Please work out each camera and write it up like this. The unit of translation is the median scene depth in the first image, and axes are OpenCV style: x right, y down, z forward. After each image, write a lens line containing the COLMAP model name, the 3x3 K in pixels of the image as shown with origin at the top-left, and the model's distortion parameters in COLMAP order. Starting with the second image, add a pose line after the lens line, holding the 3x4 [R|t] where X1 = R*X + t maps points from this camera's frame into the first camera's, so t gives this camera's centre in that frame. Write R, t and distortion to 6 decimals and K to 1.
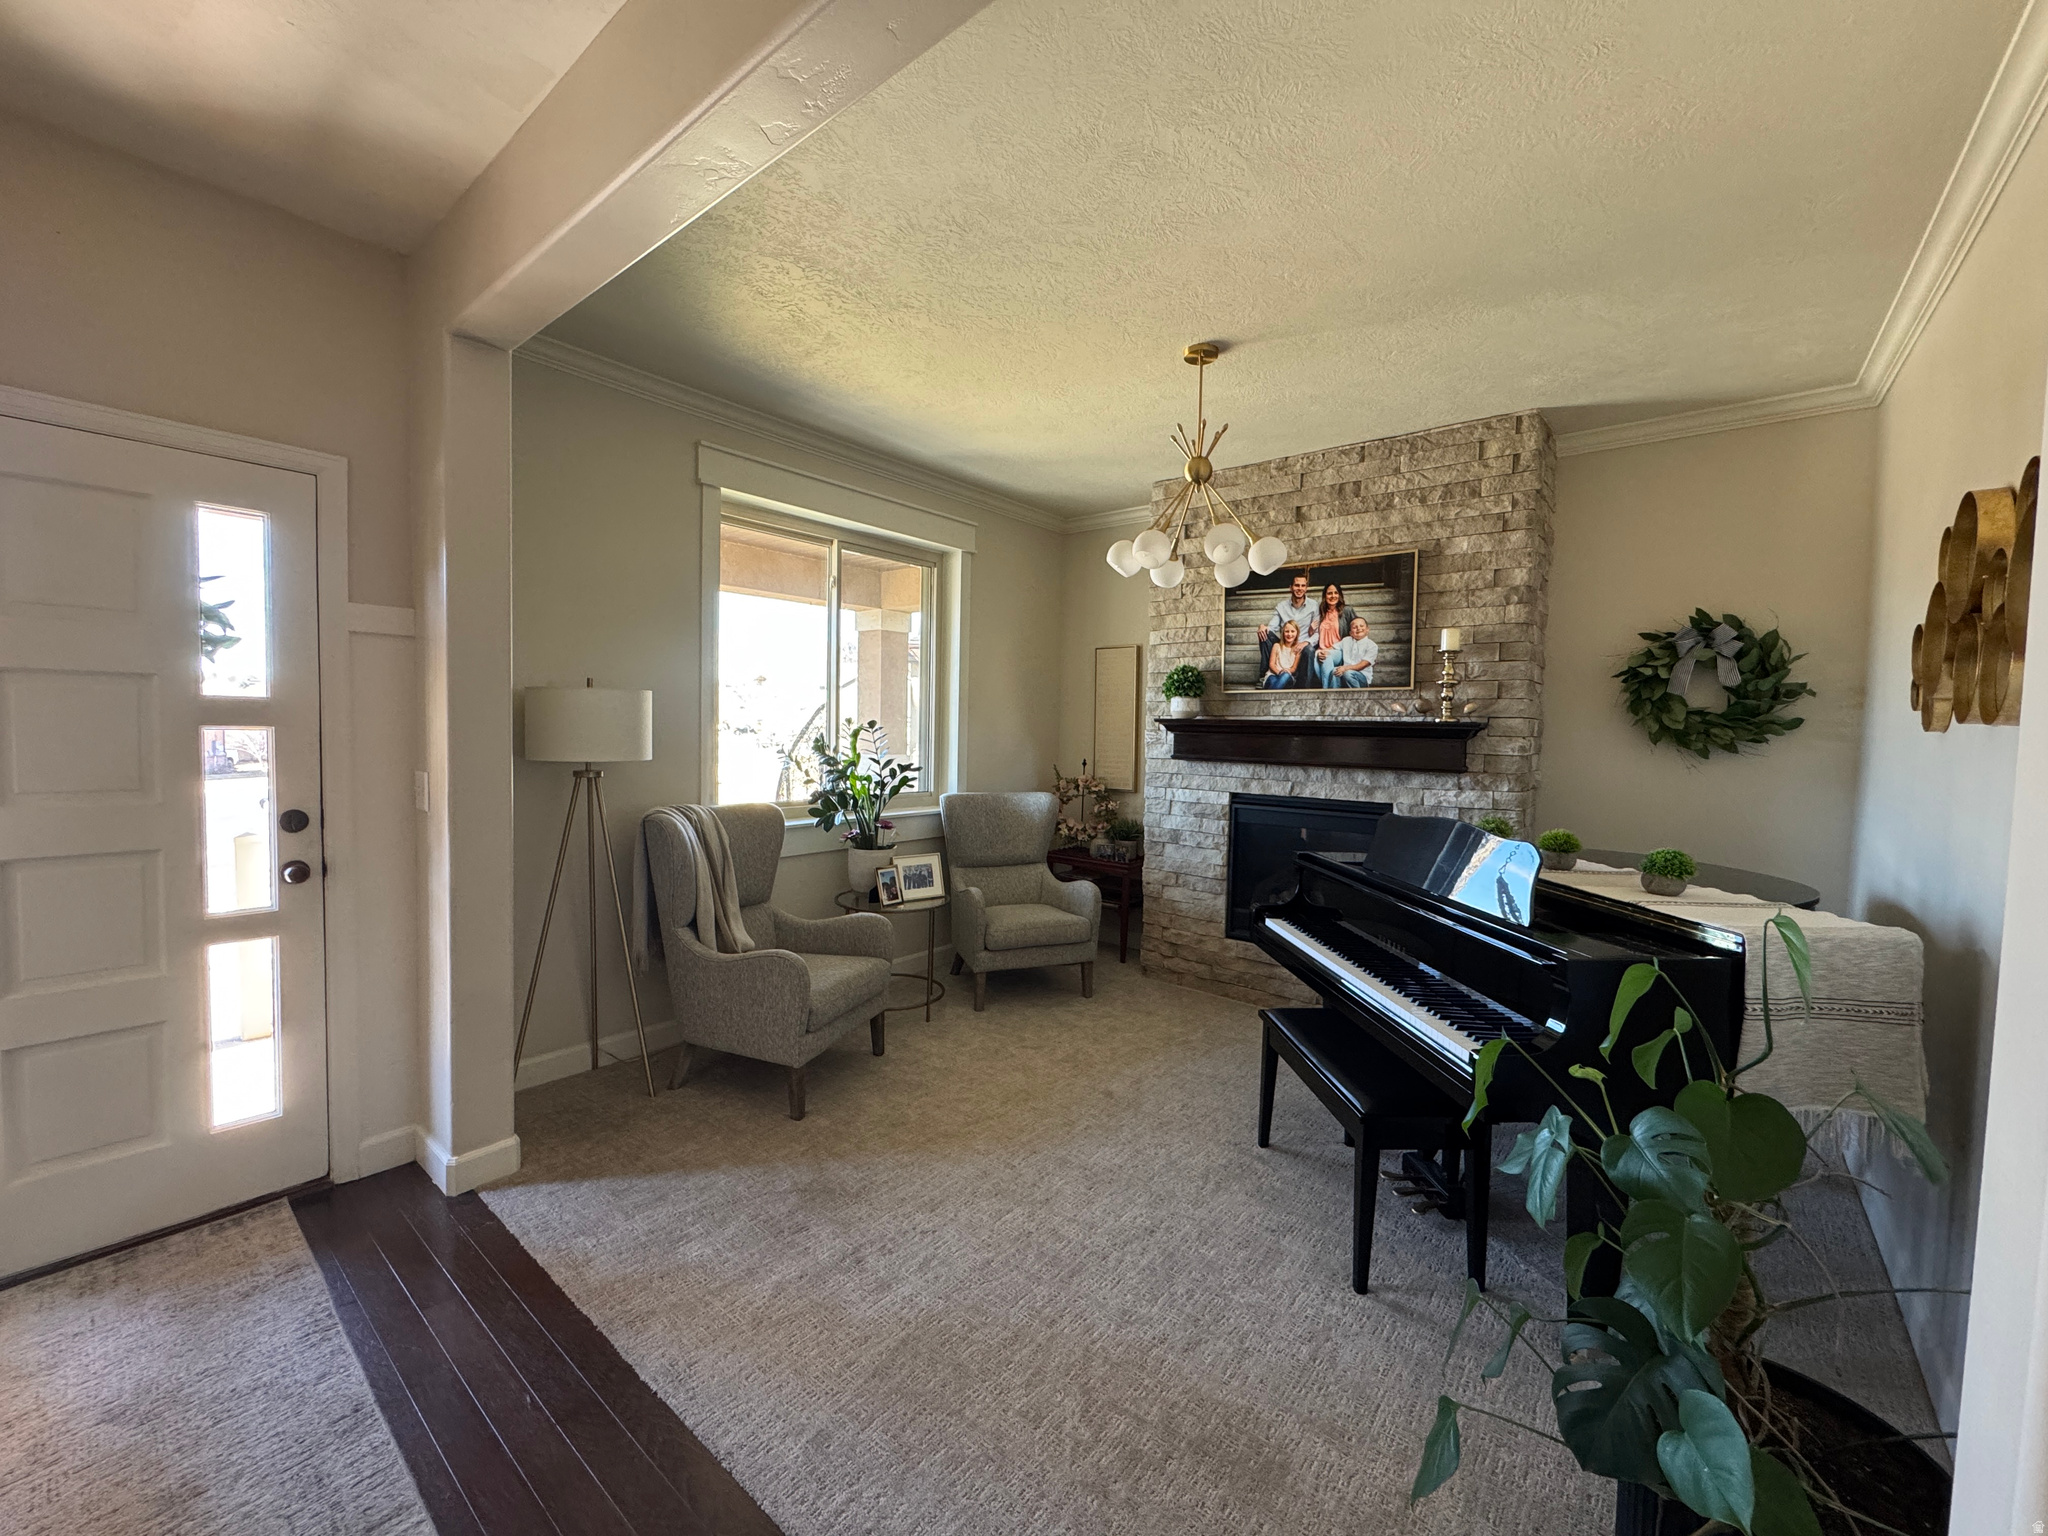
lens RADIAL K [[815.8, 0, 1022.9], [0, 815.8, 762.6], [0, 0, 1]] dist [-0.002765, -0.000454]
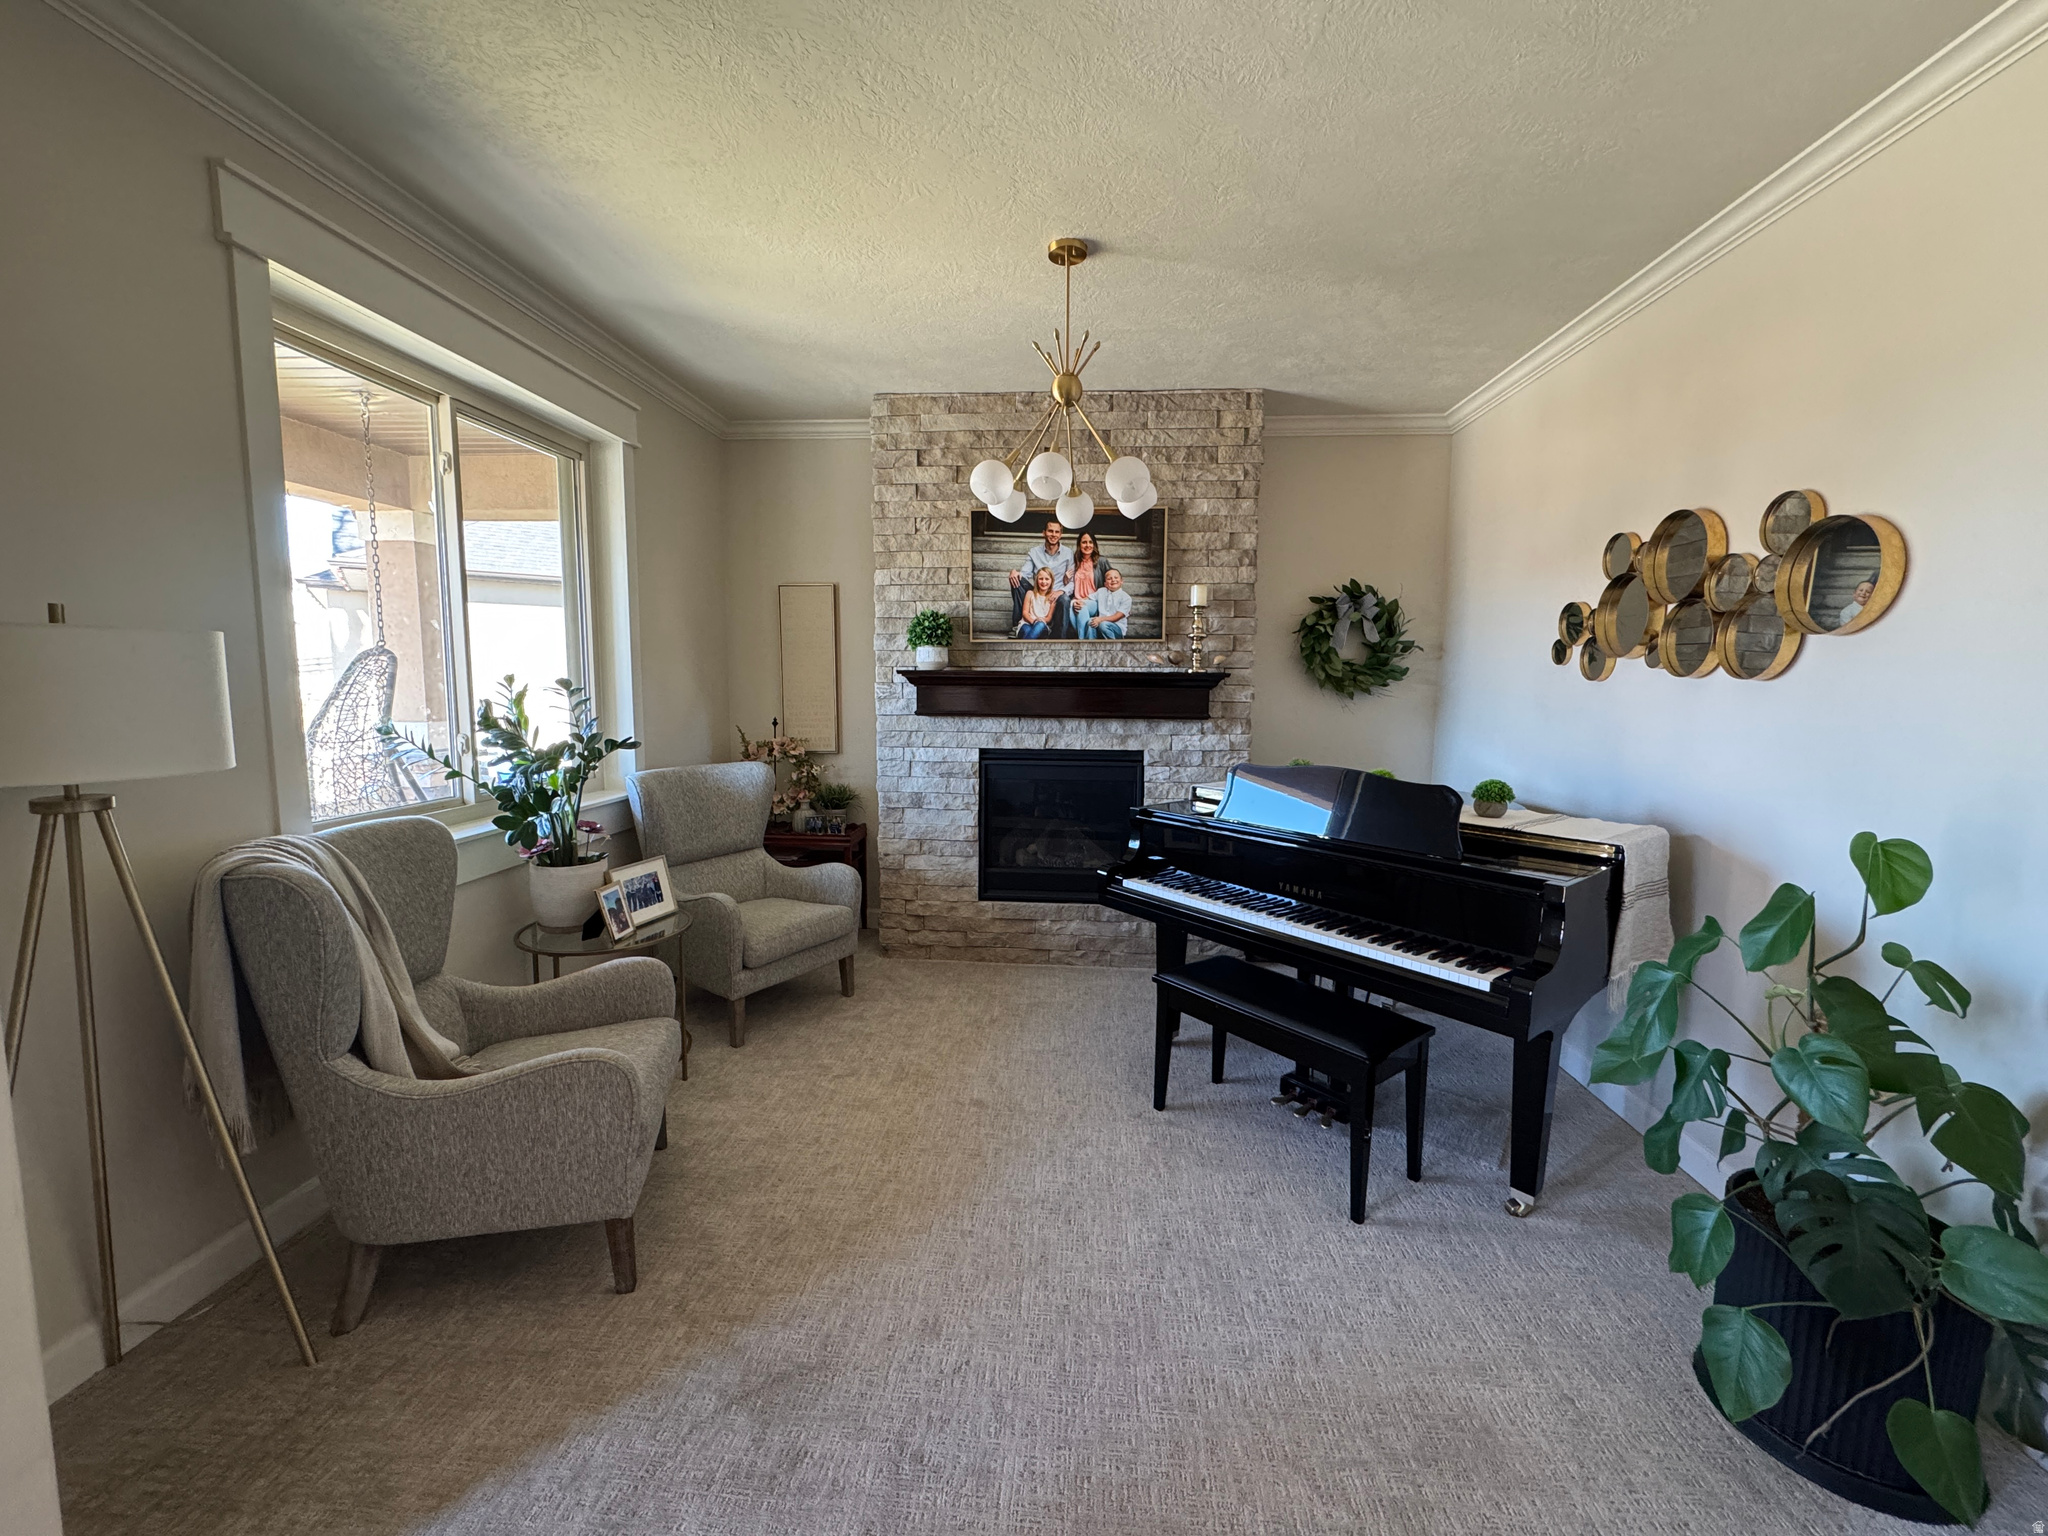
lens RADIAL K [[815.8, 0, 1025.1], [0, 815.8, 763.0], [0, 0, 1]] dist [-0.002765, -0.000454]
pose [[0.818452, -0.074317, 0.569748, -0.269545], [0.034209, 0.996144, 0.080794, -0.023639], [-0.573556, -0.046635, 0.817838, 0.222412]]
